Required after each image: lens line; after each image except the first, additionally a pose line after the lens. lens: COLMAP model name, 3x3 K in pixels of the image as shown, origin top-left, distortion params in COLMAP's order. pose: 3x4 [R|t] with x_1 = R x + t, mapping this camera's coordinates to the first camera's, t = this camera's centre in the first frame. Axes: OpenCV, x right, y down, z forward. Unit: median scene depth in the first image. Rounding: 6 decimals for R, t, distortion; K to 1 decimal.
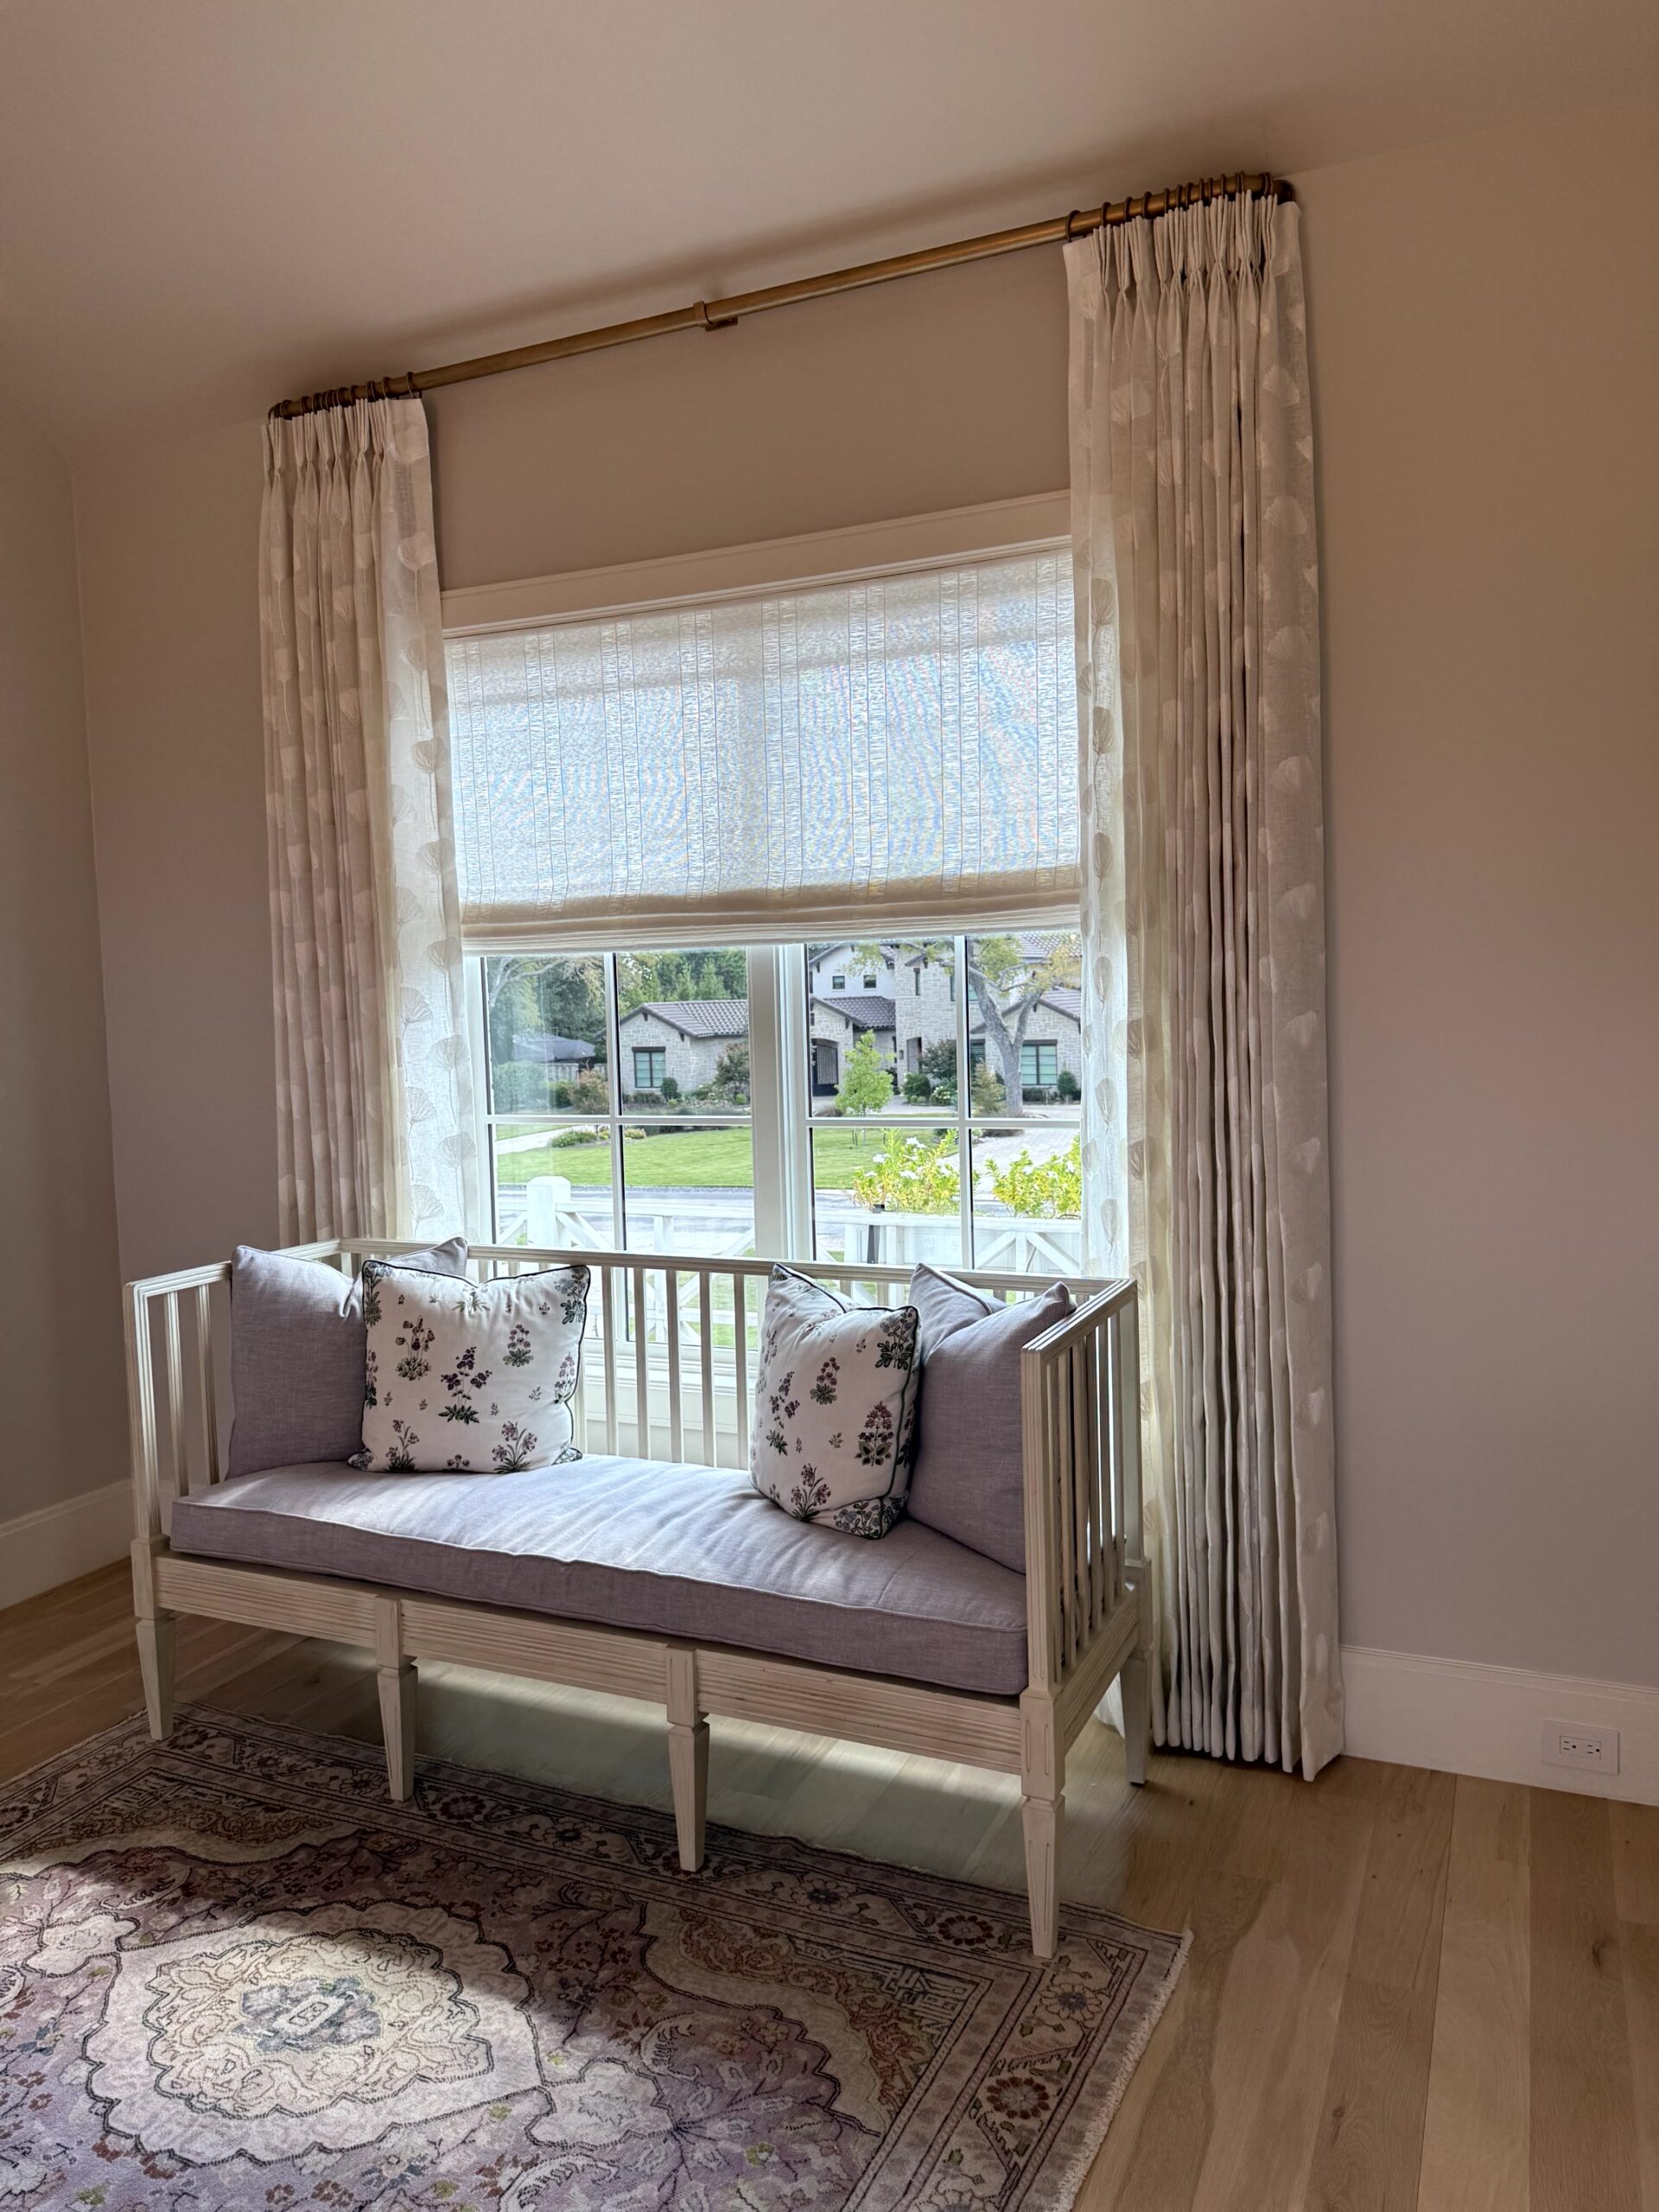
lens RADIAL K [[1524.7, 0, 813.6], [0, 1524.7, 1098.8], [0, 0, 1]] dist [0.048974, -0.074313]
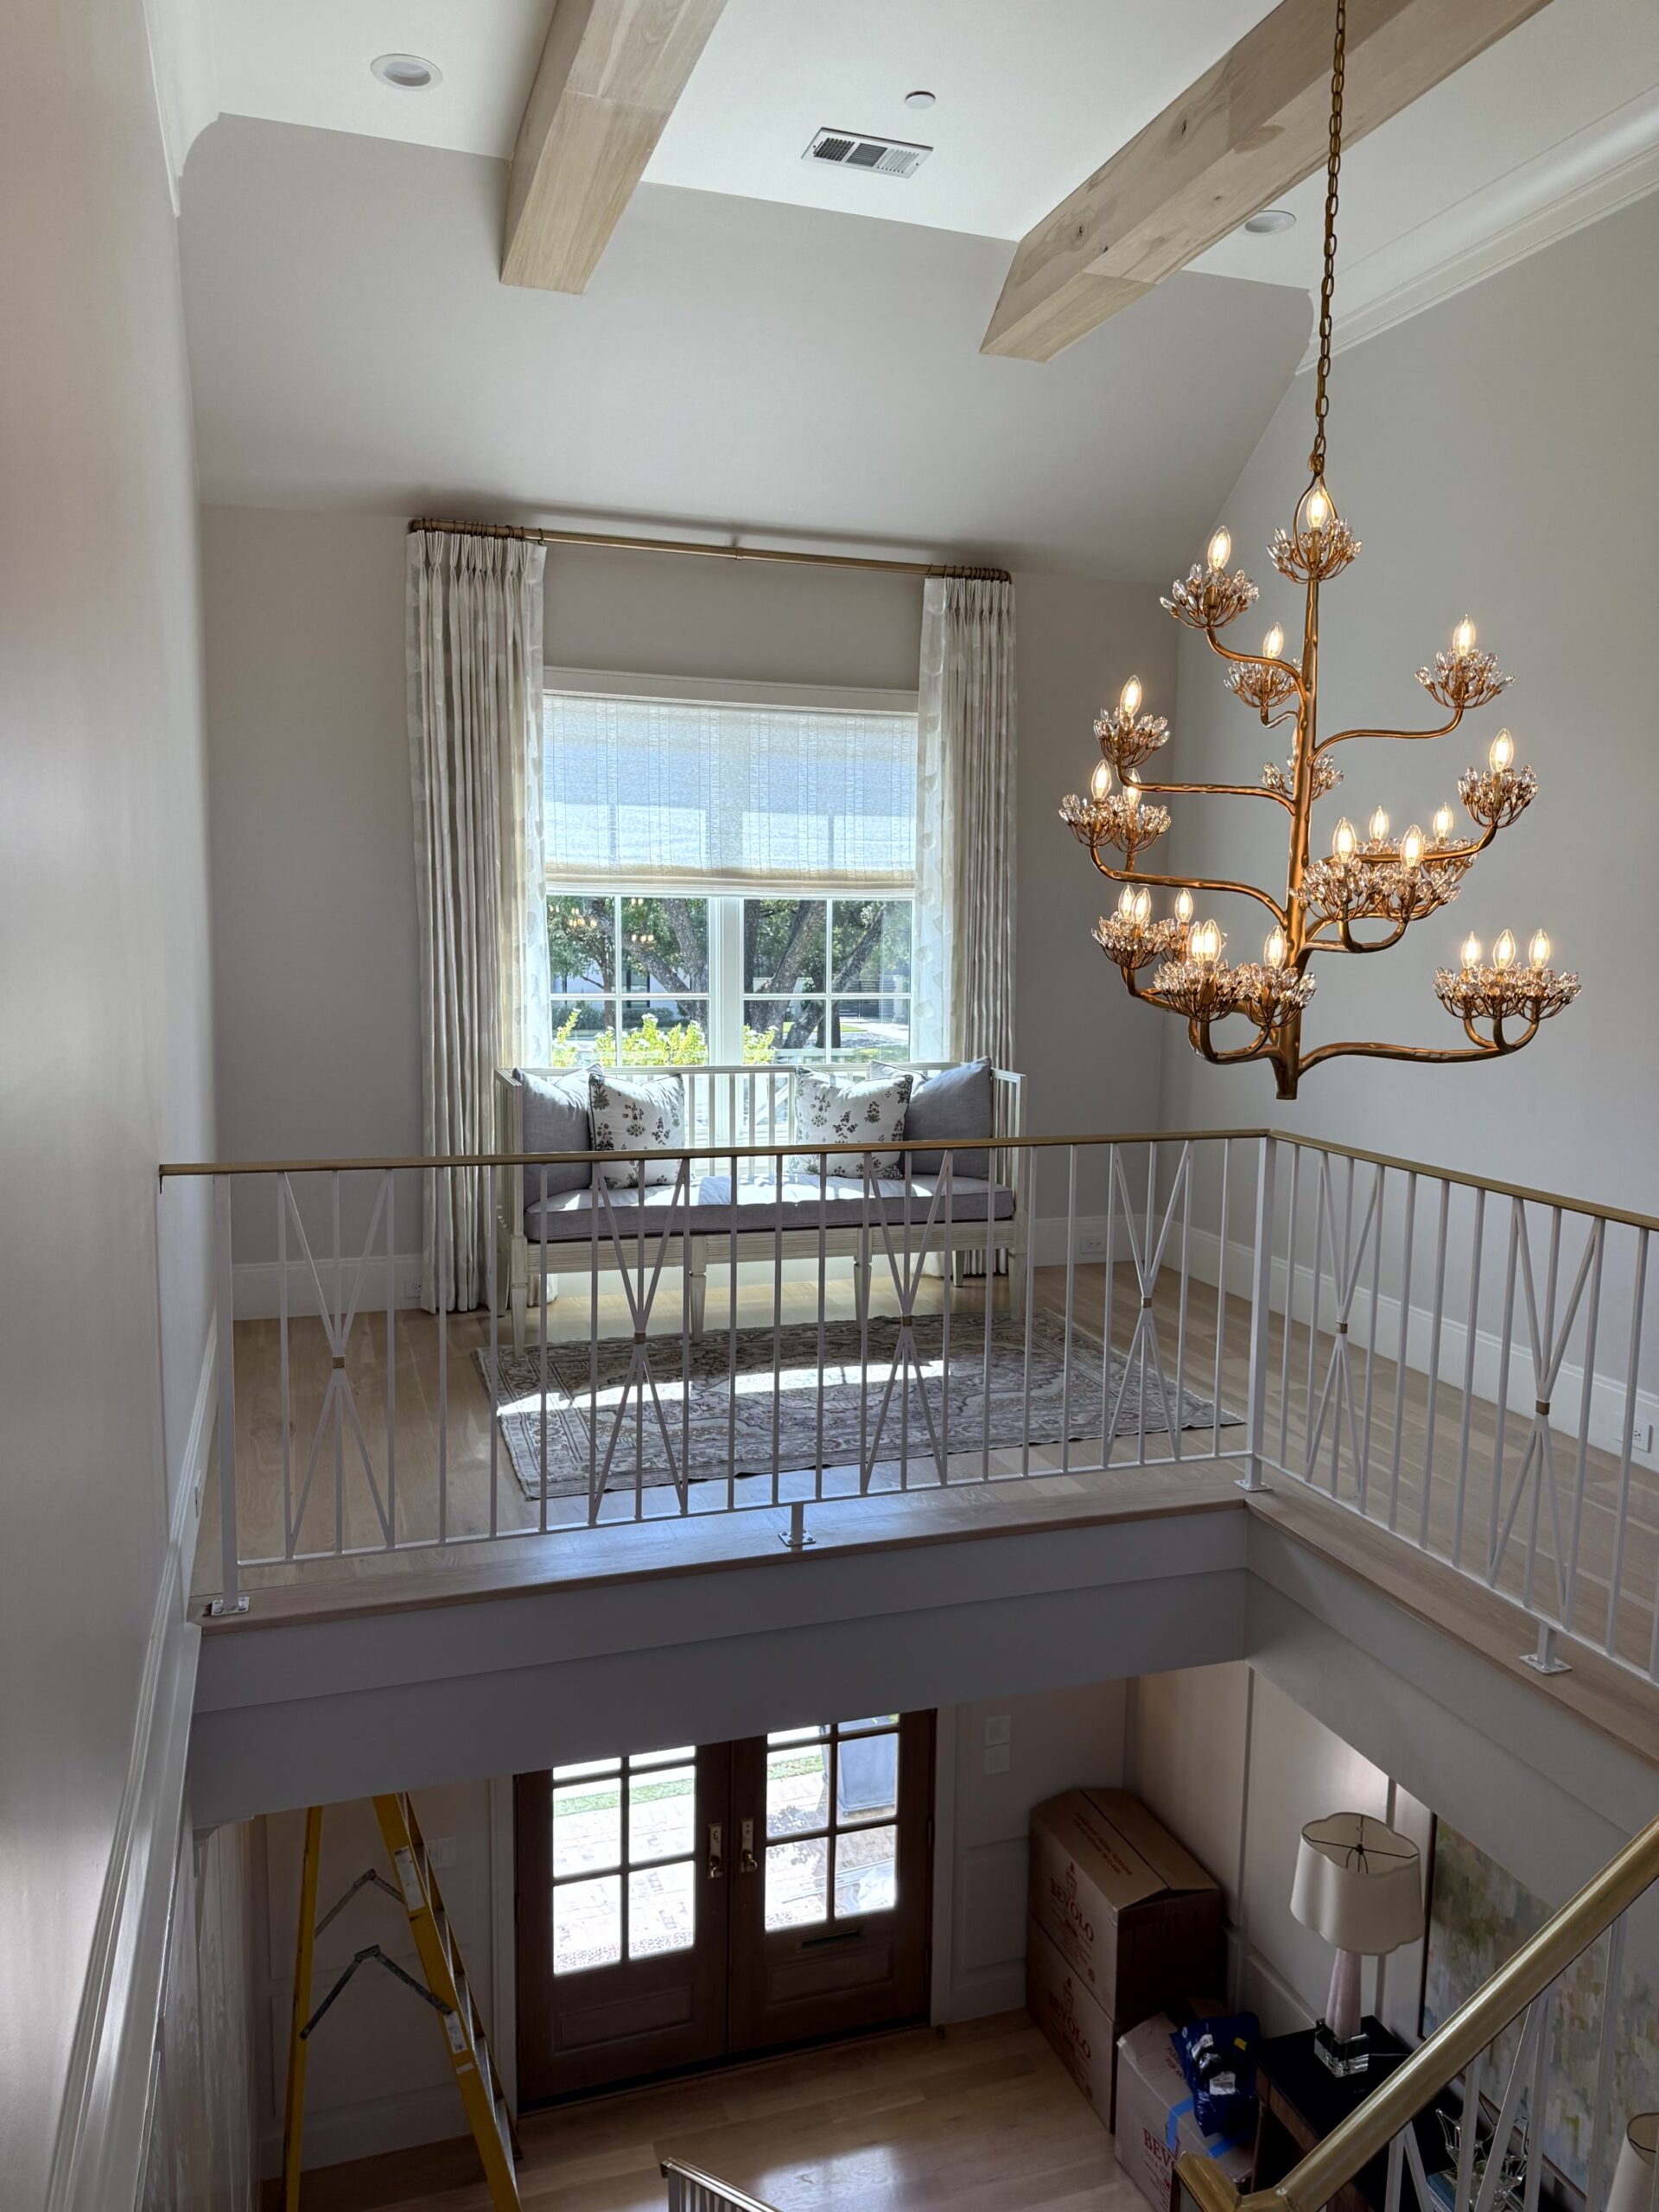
lens RADIAL K [[1524.7, 0, 813.6], [0, 1524.7, 1098.8], [0, 0, 1]] dist [0.048974, -0.074313]
pose [[0.750975, -0.041995, 0.658994, -1.282092], [0.004724, 0.998292, 0.058234, 0.036088], [-0.660314, -0.040620, 0.749890, -0.478903]]
